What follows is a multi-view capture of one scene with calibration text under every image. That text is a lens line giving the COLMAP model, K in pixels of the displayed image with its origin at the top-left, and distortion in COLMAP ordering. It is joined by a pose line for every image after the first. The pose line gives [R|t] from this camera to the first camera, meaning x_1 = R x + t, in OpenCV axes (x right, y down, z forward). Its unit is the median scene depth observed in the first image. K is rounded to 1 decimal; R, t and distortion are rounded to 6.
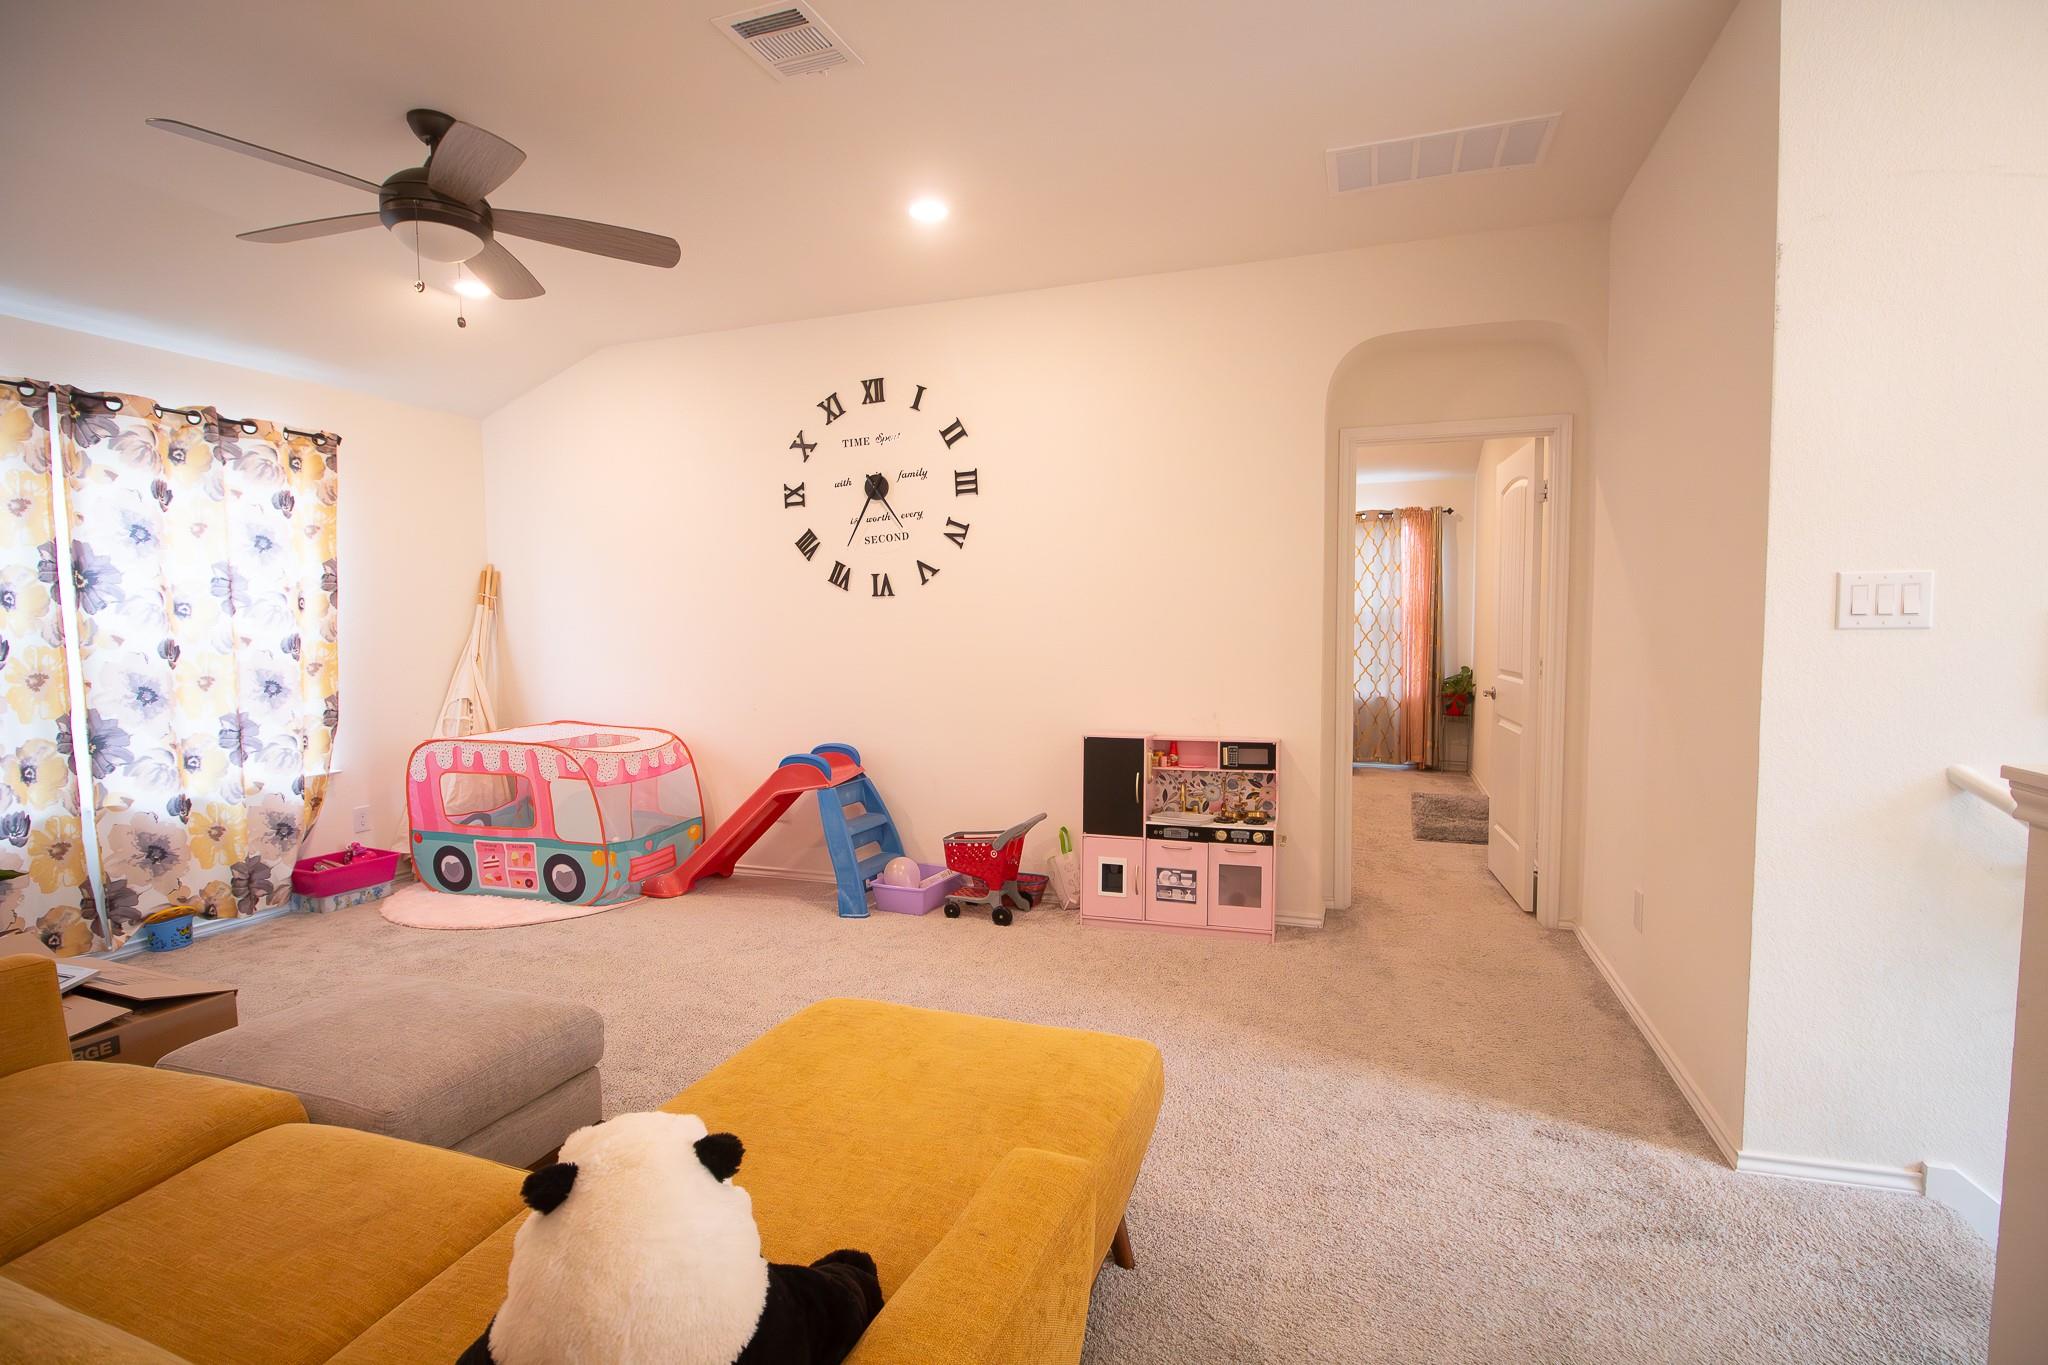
lens RADIAL K [[956.2, 0, 1033.6], [0, 956.2, 687.2], [0, 0, 1]] dist [0.000844, -0.012968]
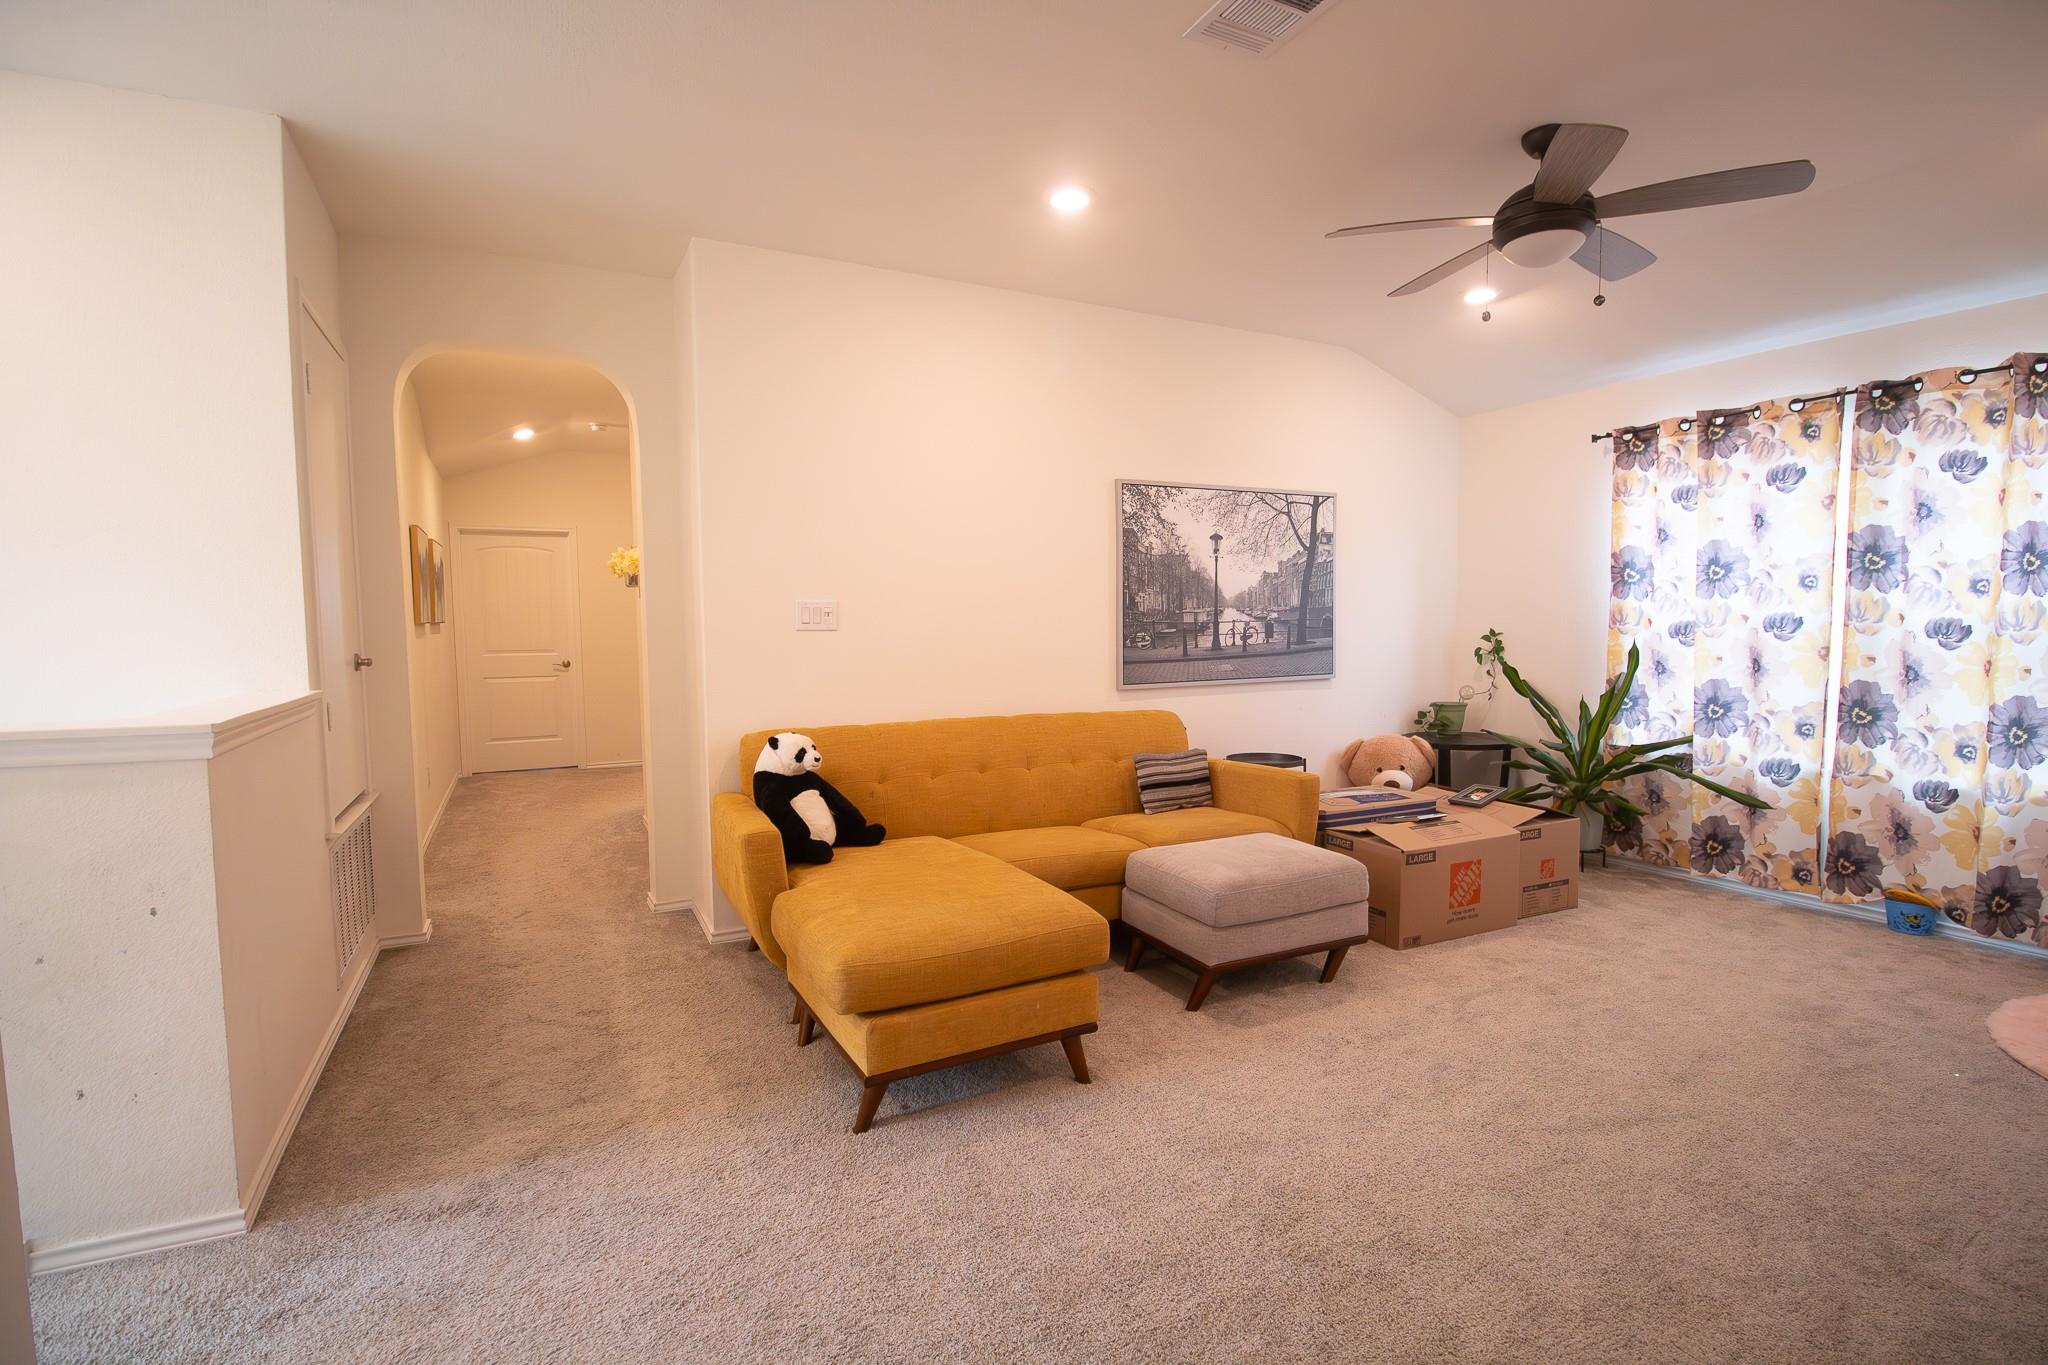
lens RADIAL K [[956.2, 0, 1033.6], [0, 956.2, 687.2], [0, 0, 1]] dist [0.000844, -0.012968]
pose [[-0.689849, 0.066963, -0.720849, 0.387521], [-0.034442, 0.991550, 0.125071, -0.065010], [0.723133, 0.111108, -0.681714, 0.932403]]
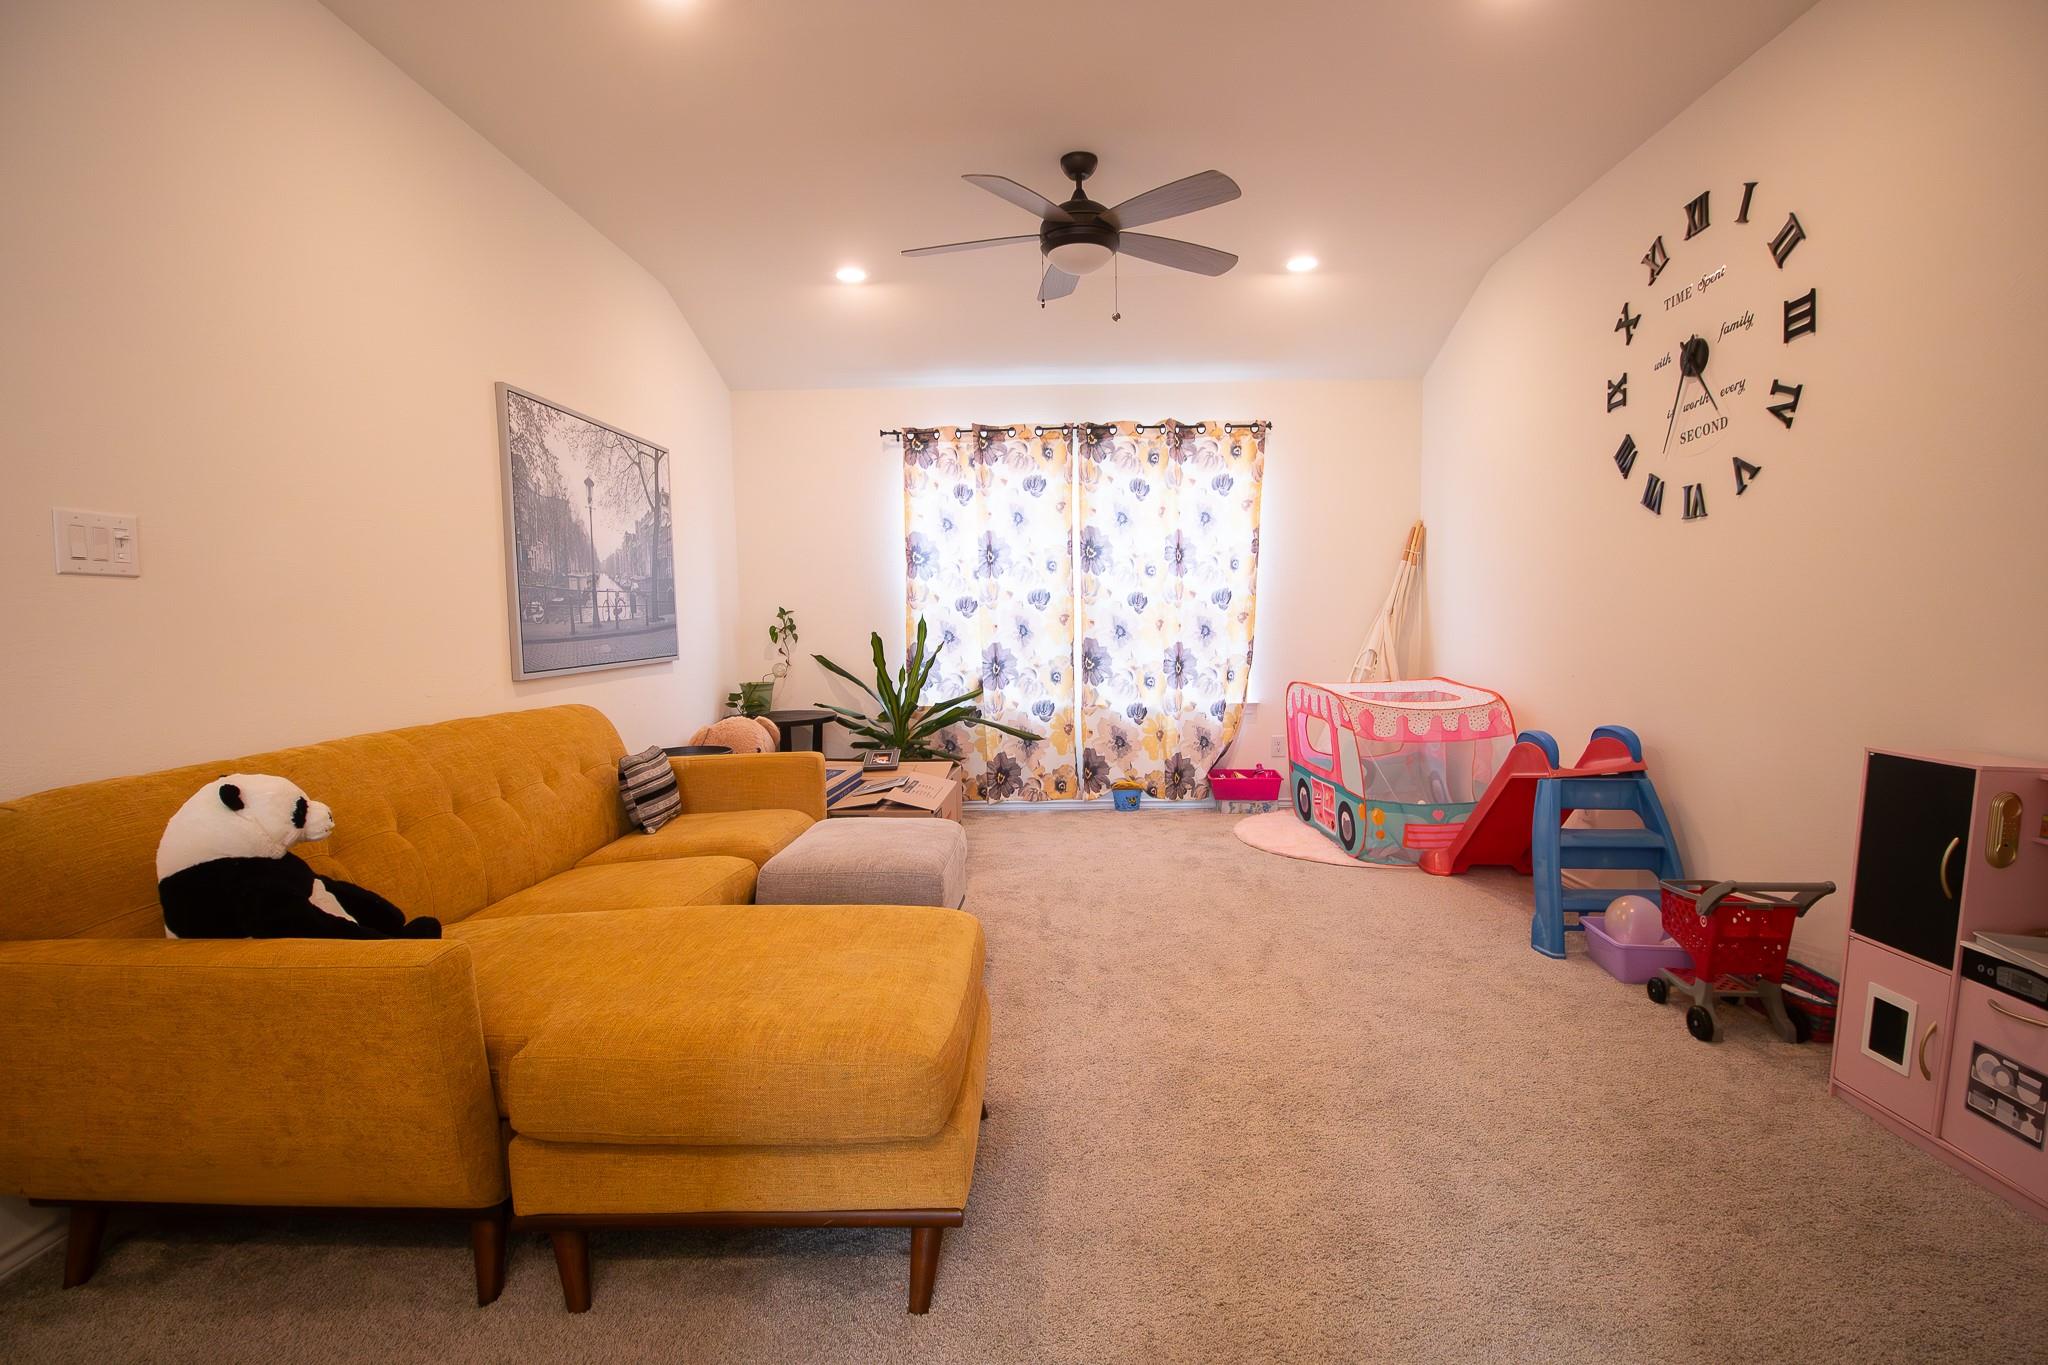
lens RADIAL K [[994.2, 0, 1034.6], [0, 994.2, 690.8], [0, 0, 1]] dist [0.000644, -0.014778]
pose [[0.298010, 0.077755, -0.951391, 0.429599], [-0.054442, 0.996439, 0.064383, 0.008010], [0.953009, 0.032609, 0.301182, 0.390707]]
